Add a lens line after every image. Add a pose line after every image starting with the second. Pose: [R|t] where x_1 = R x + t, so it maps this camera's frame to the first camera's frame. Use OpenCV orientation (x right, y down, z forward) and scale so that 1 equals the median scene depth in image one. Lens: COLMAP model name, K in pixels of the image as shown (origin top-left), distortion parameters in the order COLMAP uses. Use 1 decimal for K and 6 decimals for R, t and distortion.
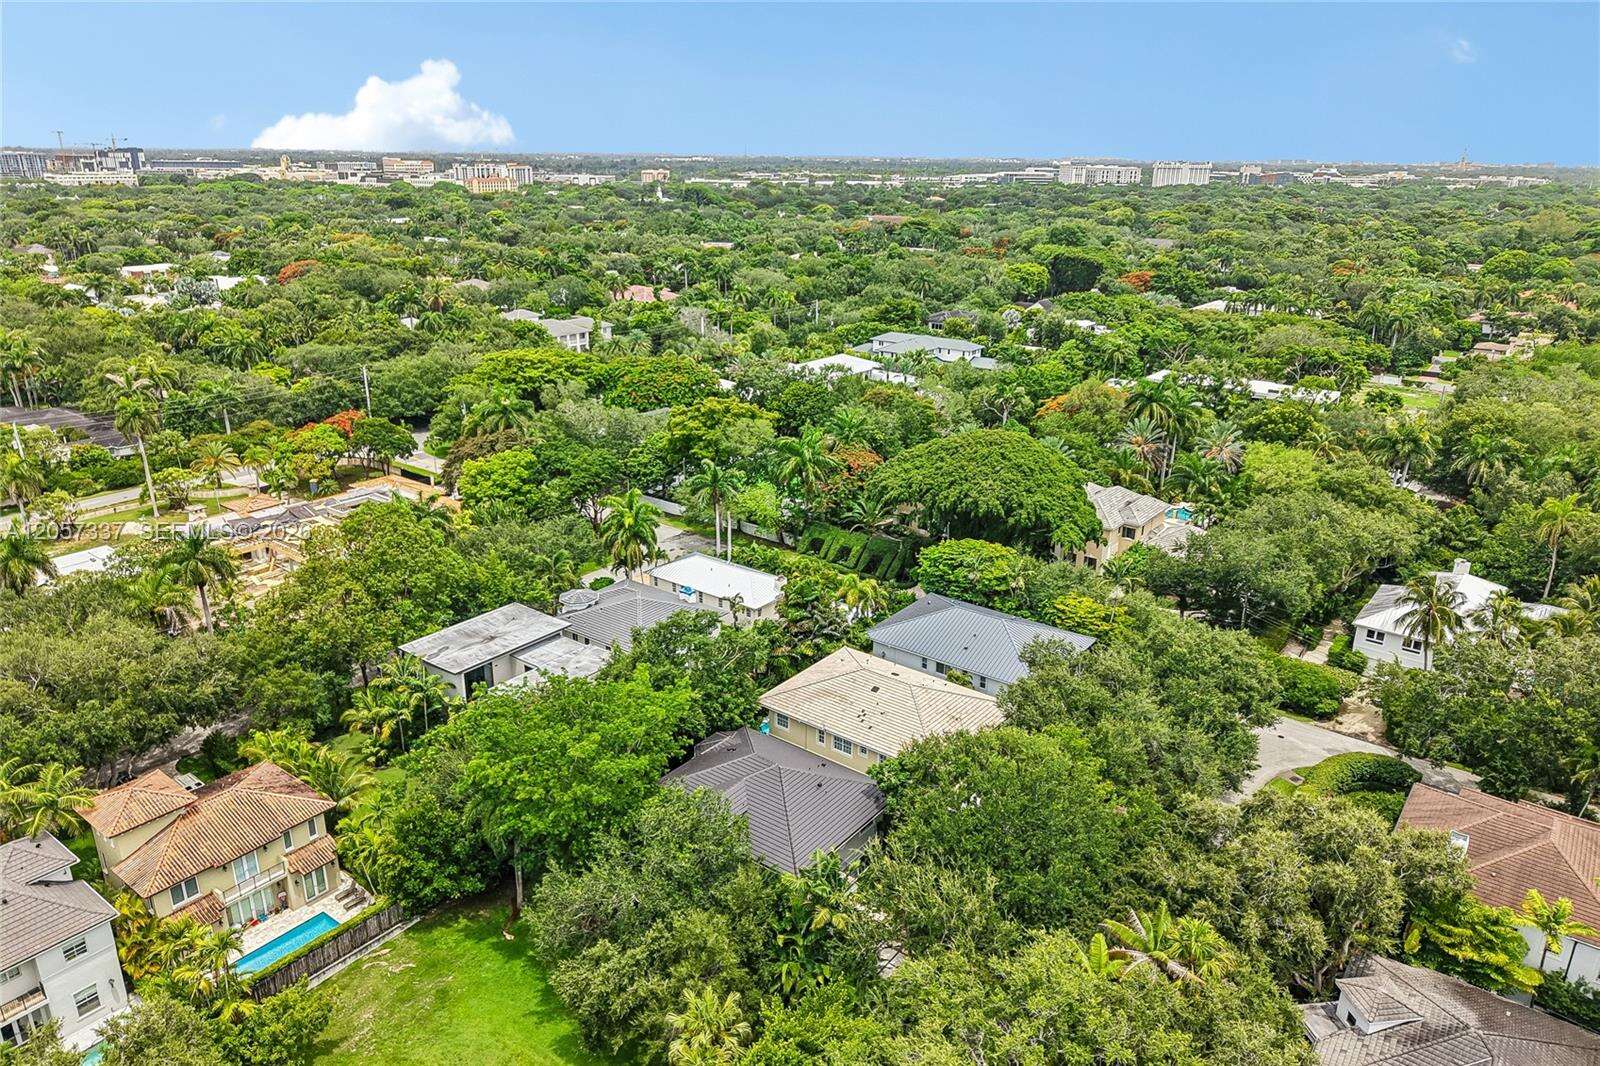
lens RADIAL K [[1073.6, 0, 806.7], [0, 1073.6, 530.7], [0, 0, 1]] dist [0.008192, 0.000880]
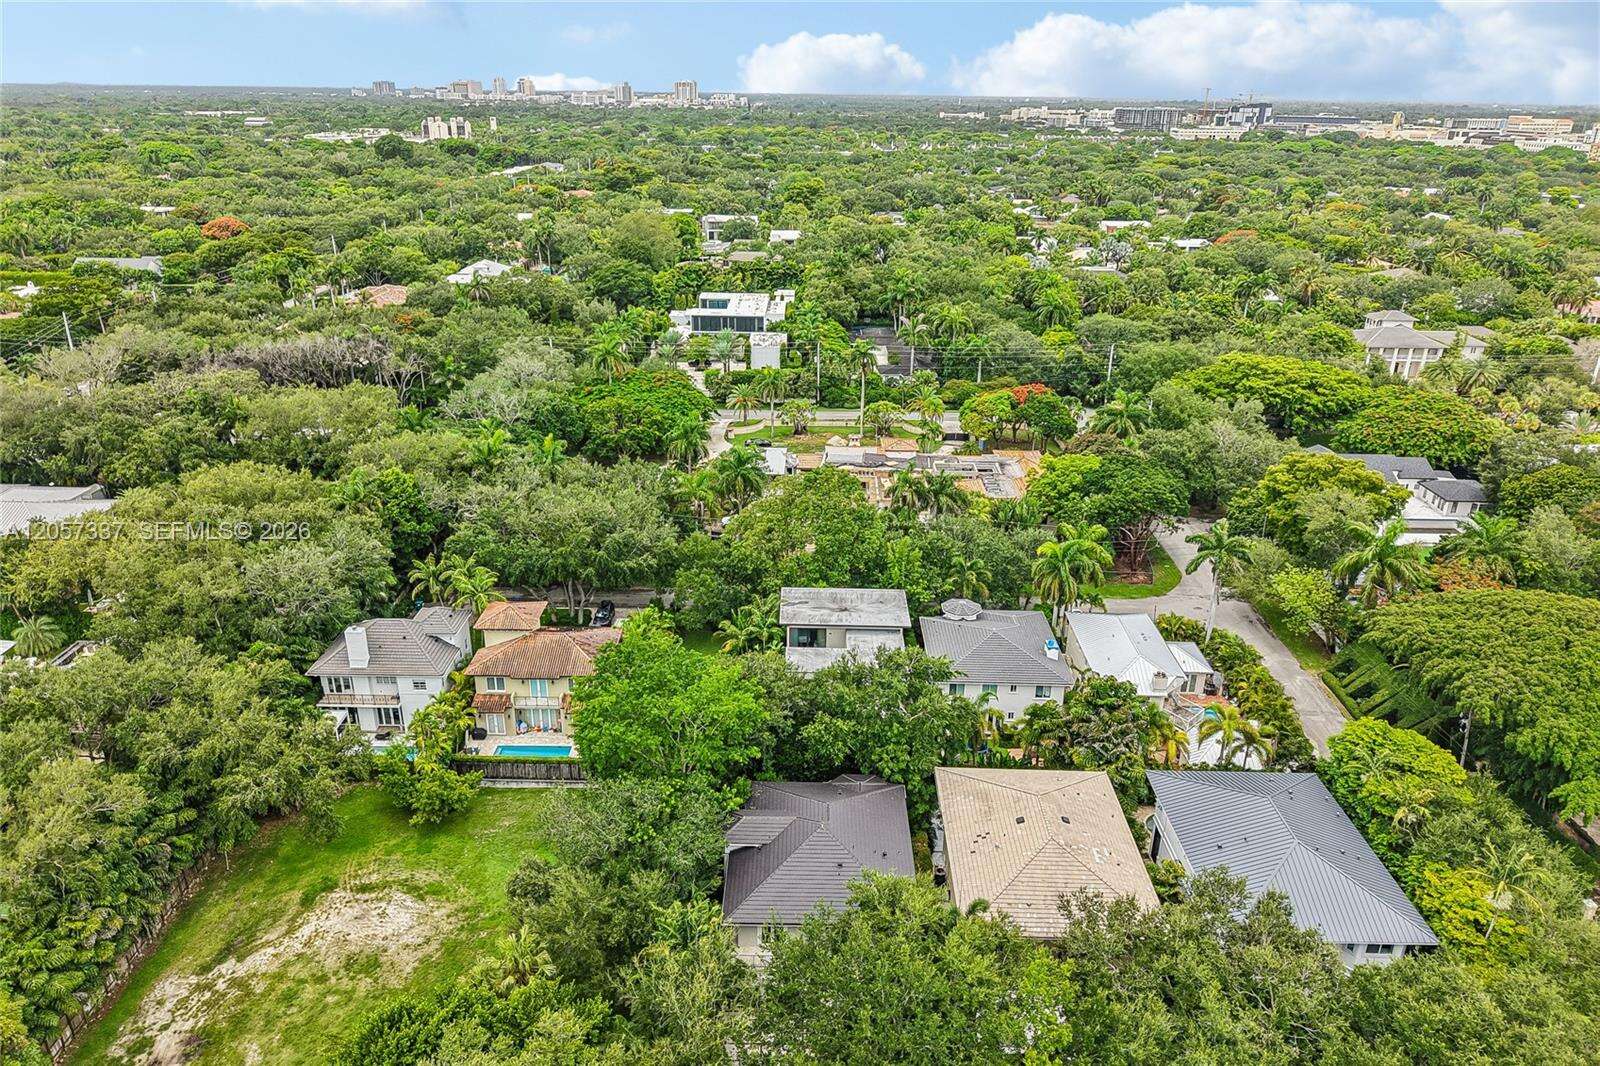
lens RADIAL K [[1073.6, 0, 791.0], [0, 1073.6, 535.4], [0, 0, 1]] dist [0.008192, 0.000880]
pose [[0.591575, 0.306715, -0.745631, 0.224795], [-0.275470, 0.946050, 0.170602, -0.069405], [0.757730, 0.104475, 0.644150, 0.125037]]
